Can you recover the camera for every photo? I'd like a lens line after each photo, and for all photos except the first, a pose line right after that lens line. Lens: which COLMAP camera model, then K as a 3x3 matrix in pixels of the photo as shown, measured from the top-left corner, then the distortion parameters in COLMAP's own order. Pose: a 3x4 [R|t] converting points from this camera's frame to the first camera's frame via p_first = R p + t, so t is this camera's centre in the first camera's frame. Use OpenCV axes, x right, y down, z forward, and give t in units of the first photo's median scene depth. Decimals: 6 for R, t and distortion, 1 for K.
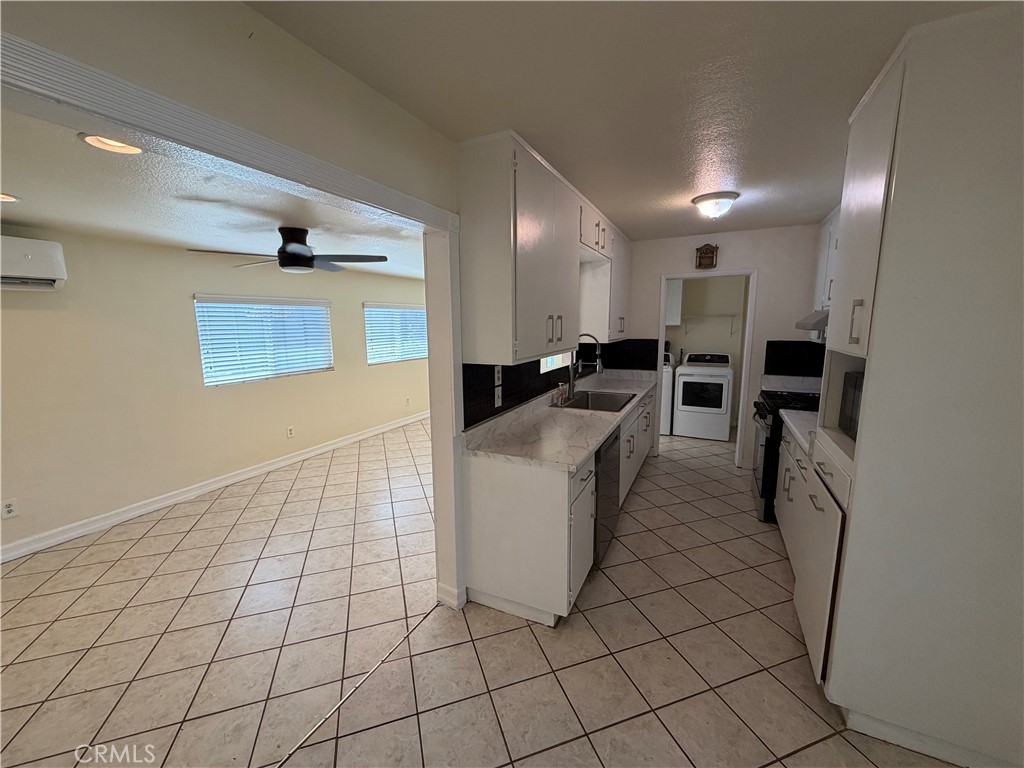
lens RADIAL K [[405.7, 0, 512.0], [0, 405.7, 384.0], [0, 0, 1]] dist [0.000127, 0.000240]
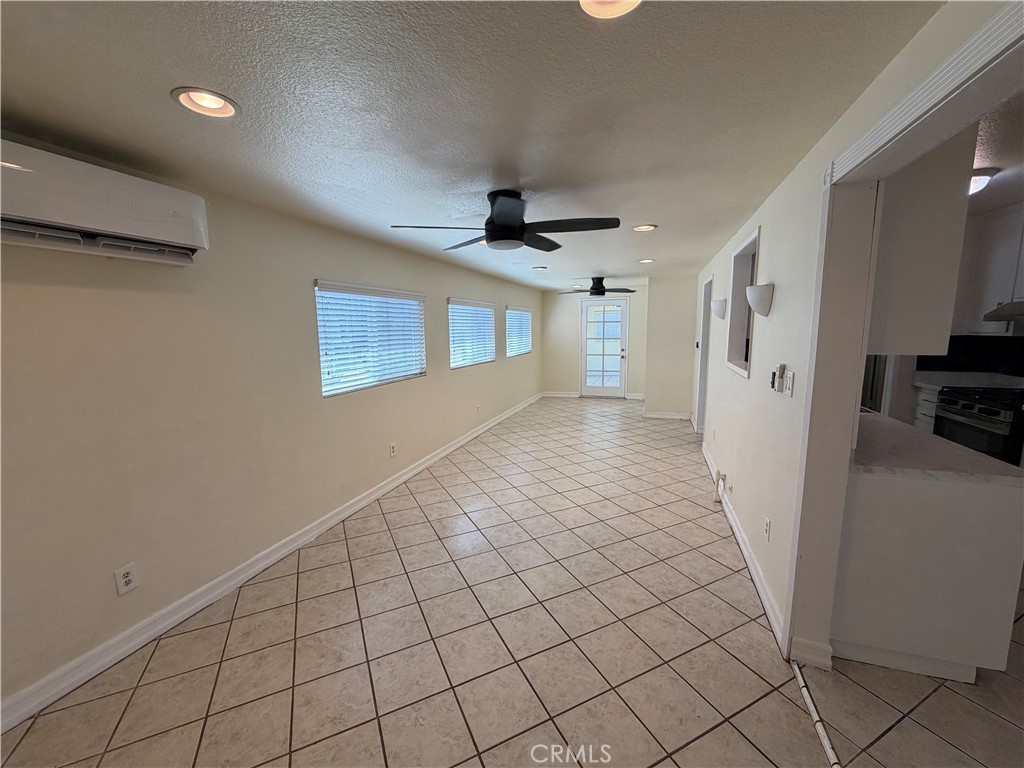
lens RADIAL K [[405.7, 0, 512.0], [0, 405.7, 384.0], [0, 0, 1]] dist [0.000127, 0.000240]
pose [[0.992583, -0.020622, 0.119809, -0.485094], [0.022591, 0.999631, -0.015098, 0.001583], [-0.119454, 0.017692, 0.992682, 0.169603]]
